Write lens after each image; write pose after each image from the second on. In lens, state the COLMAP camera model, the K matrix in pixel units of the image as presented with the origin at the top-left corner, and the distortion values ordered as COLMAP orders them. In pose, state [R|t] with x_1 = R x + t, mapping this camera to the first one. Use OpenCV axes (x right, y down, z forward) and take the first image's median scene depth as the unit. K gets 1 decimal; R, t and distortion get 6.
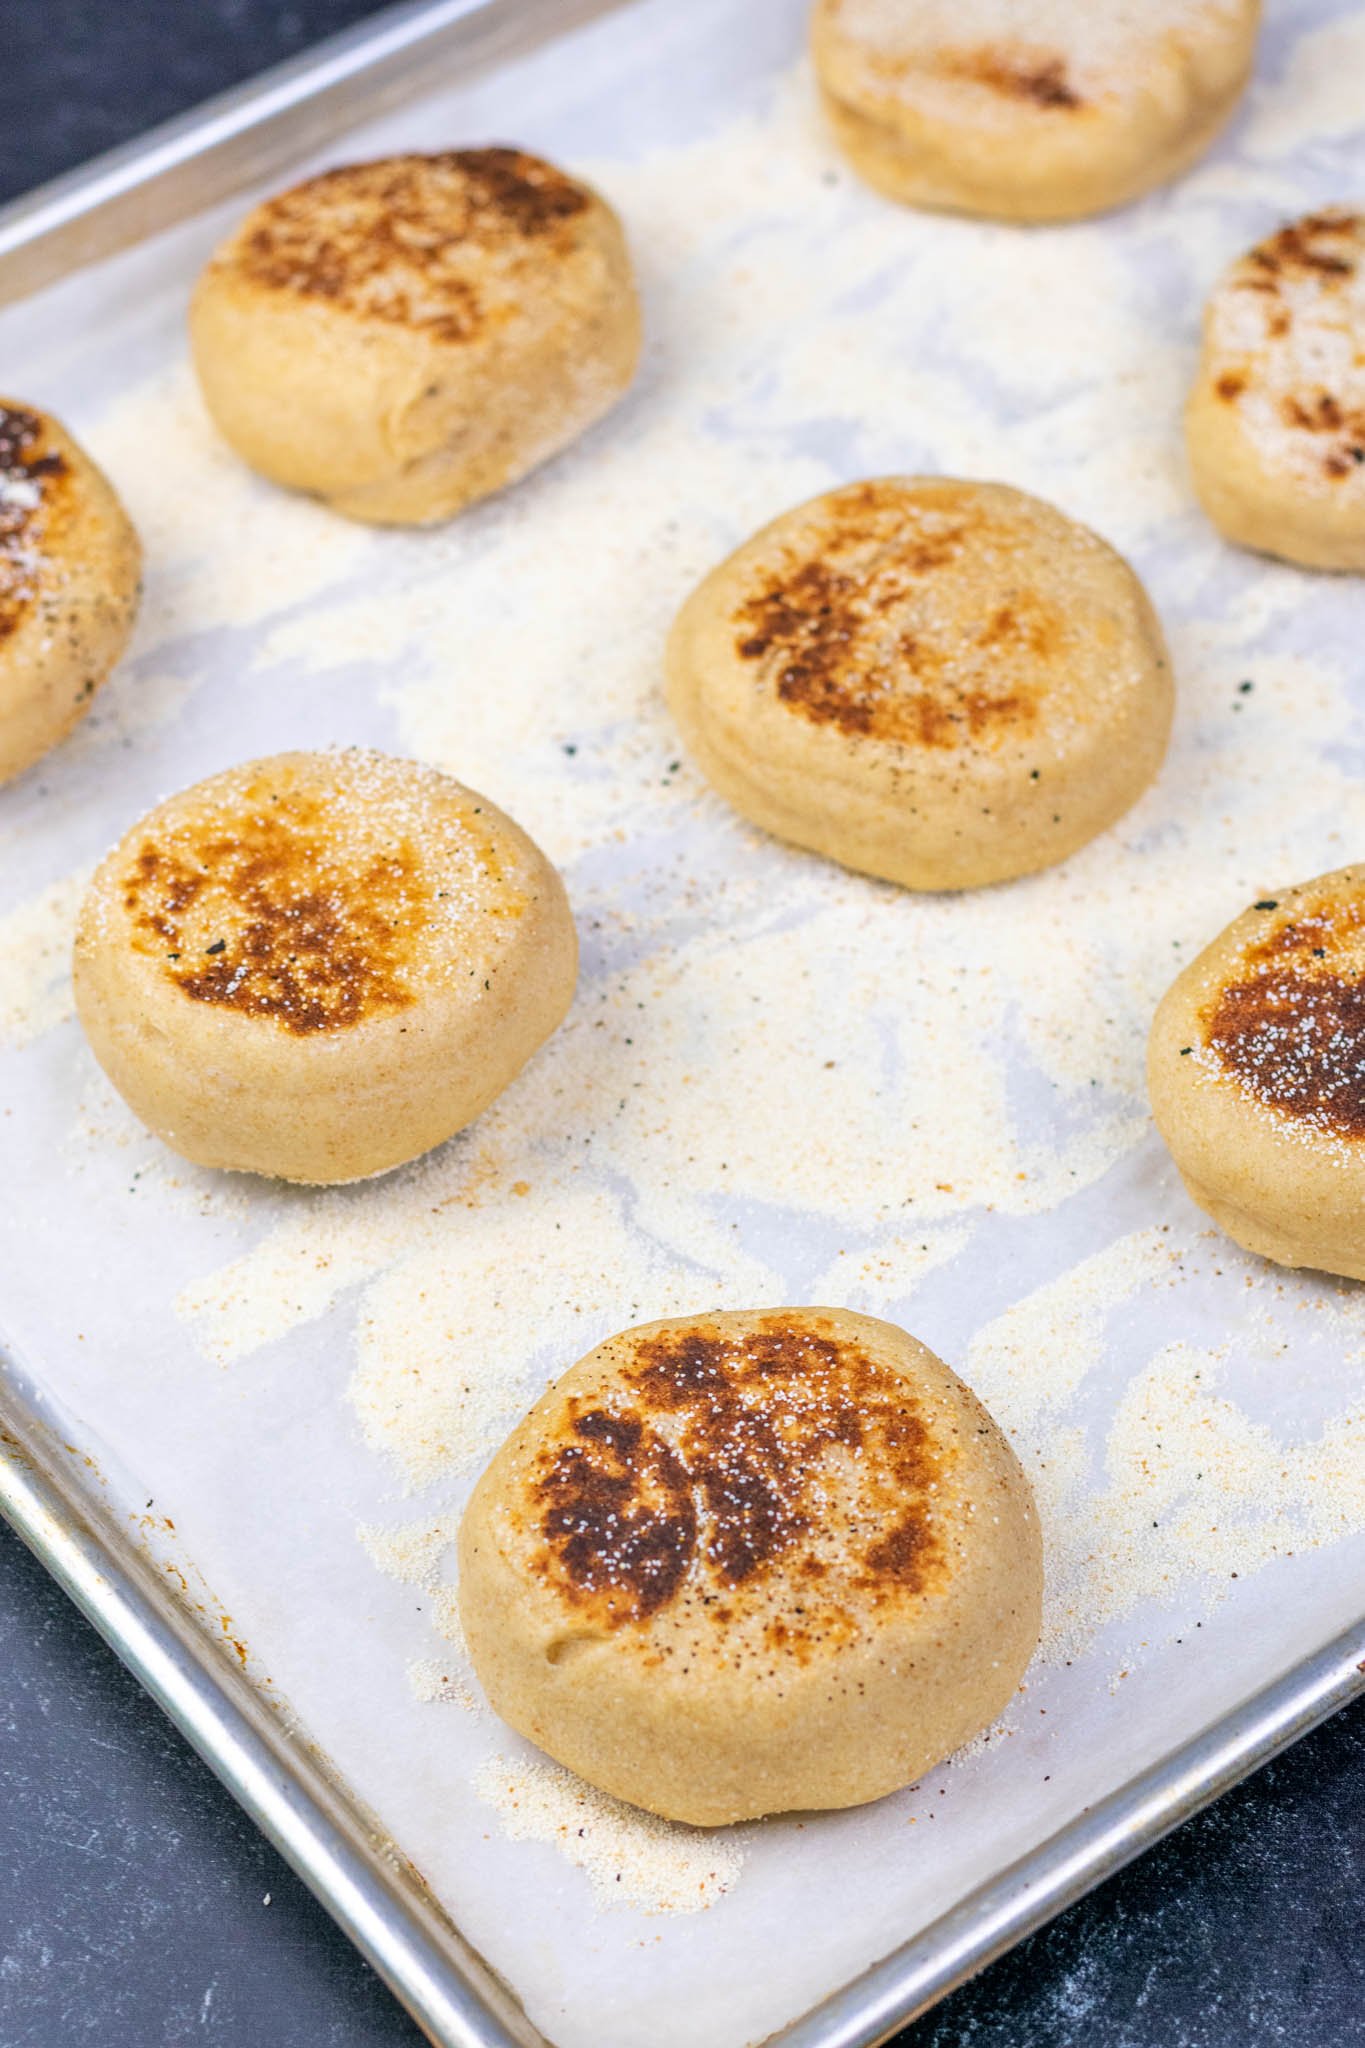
lens RADIAL K [[5044.4, 0, 683.0], [0, 5044.4, 1028.6], [0, 0, 1]] dist [0.080877, 0.000000]
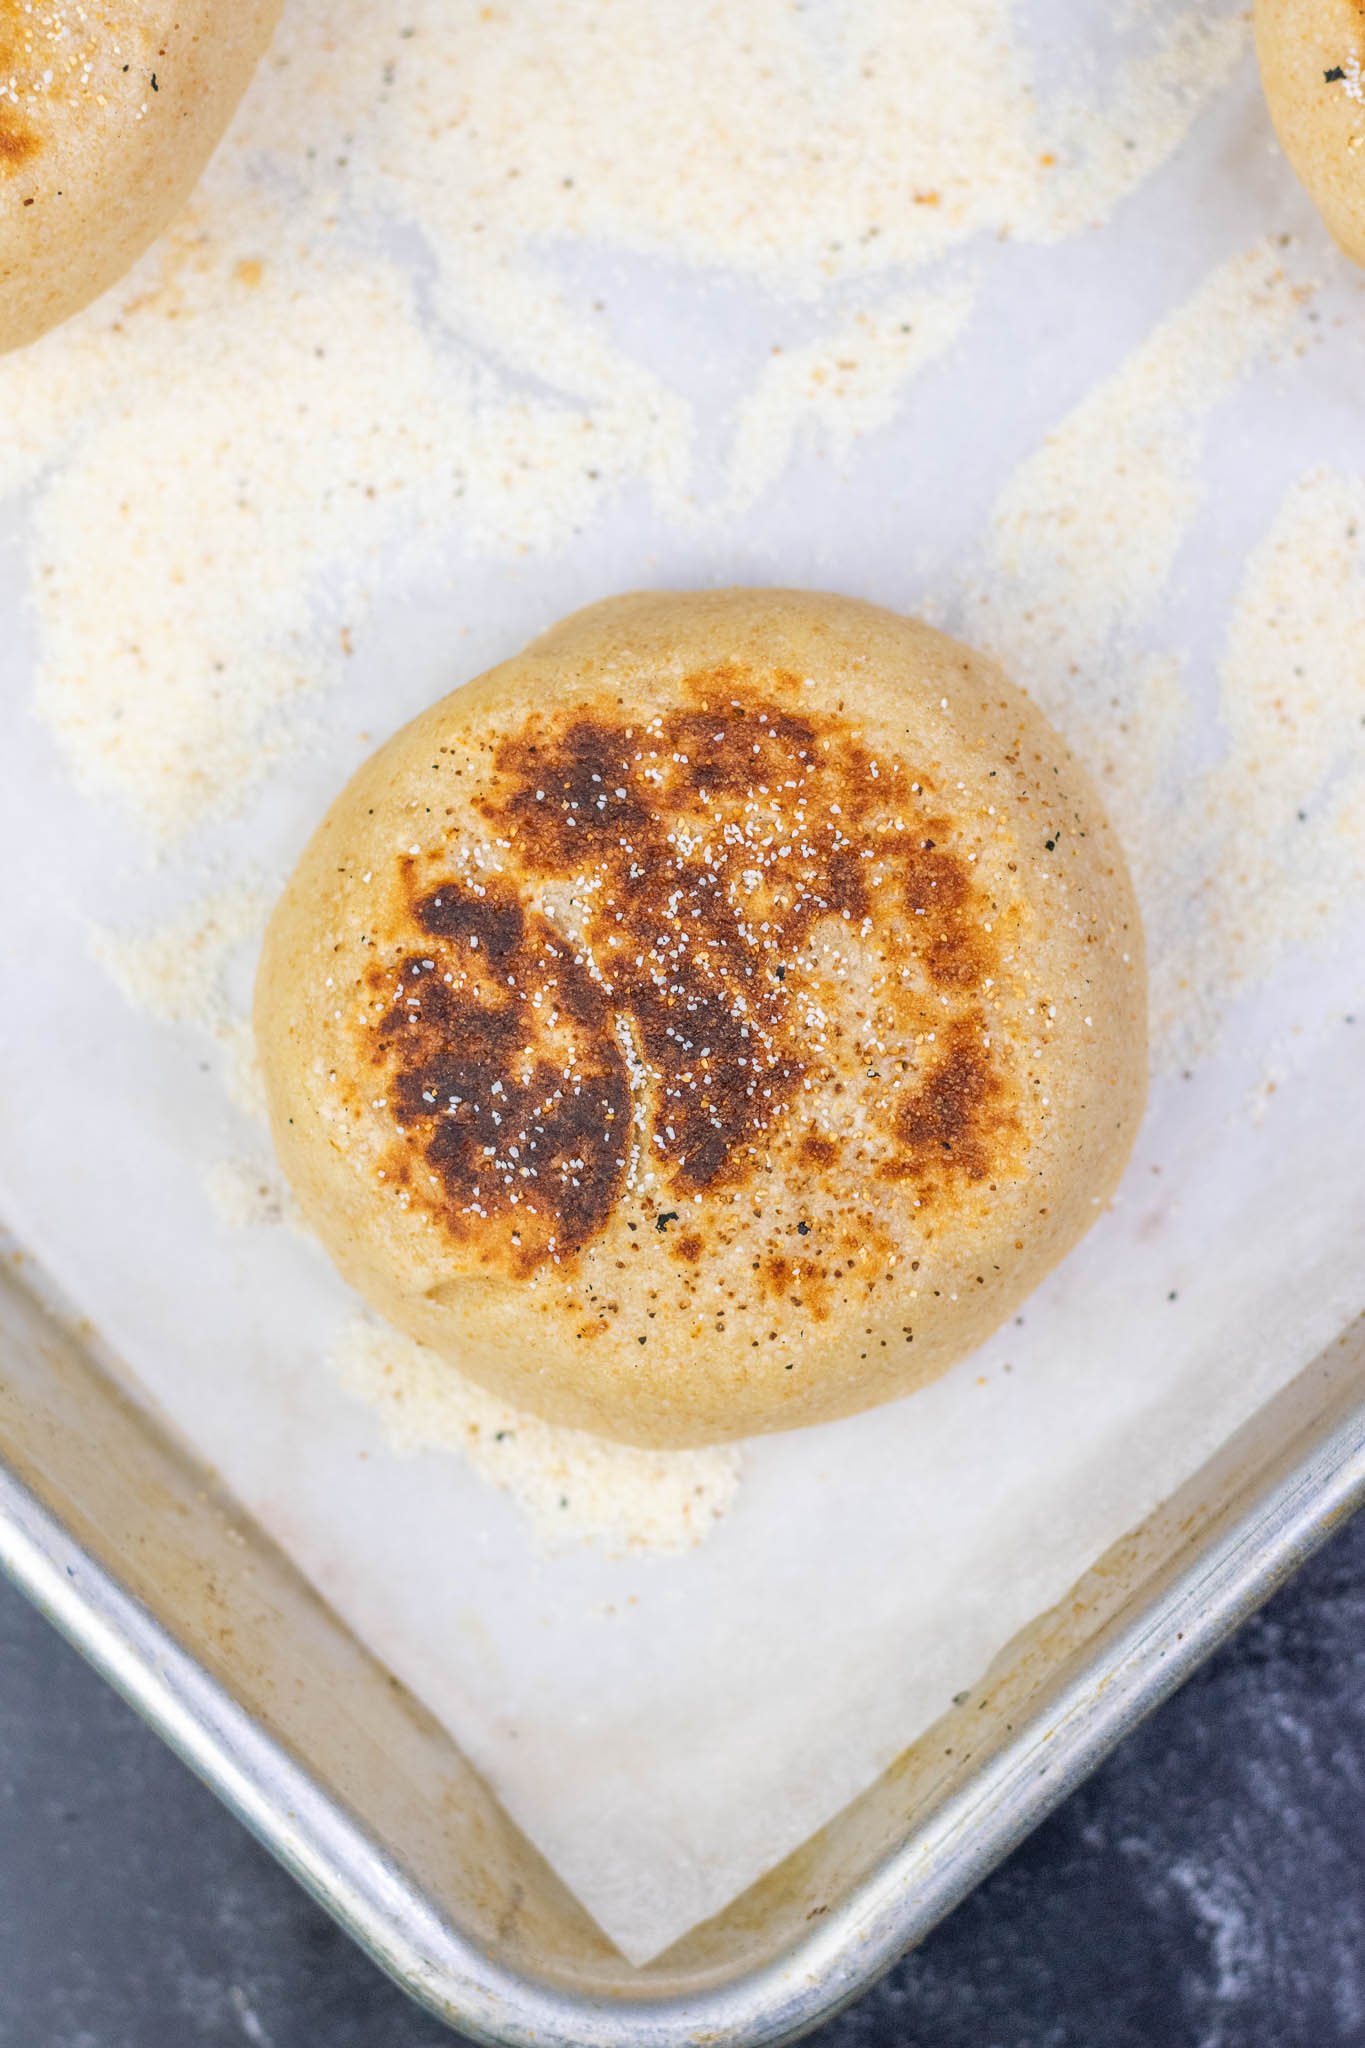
lens RADIAL K [[5044.4, 0, 681.5], [0, 5044.4, 1023.5], [0, 0, 1]] dist [0.080877, 0.000000]
pose [[0.992930, -0.117685, 0.015516, 0.000240], [0.082134, 0.775507, 0.625973, -0.304975], [-0.085700, -0.620273, 0.779690, 0.491382]]
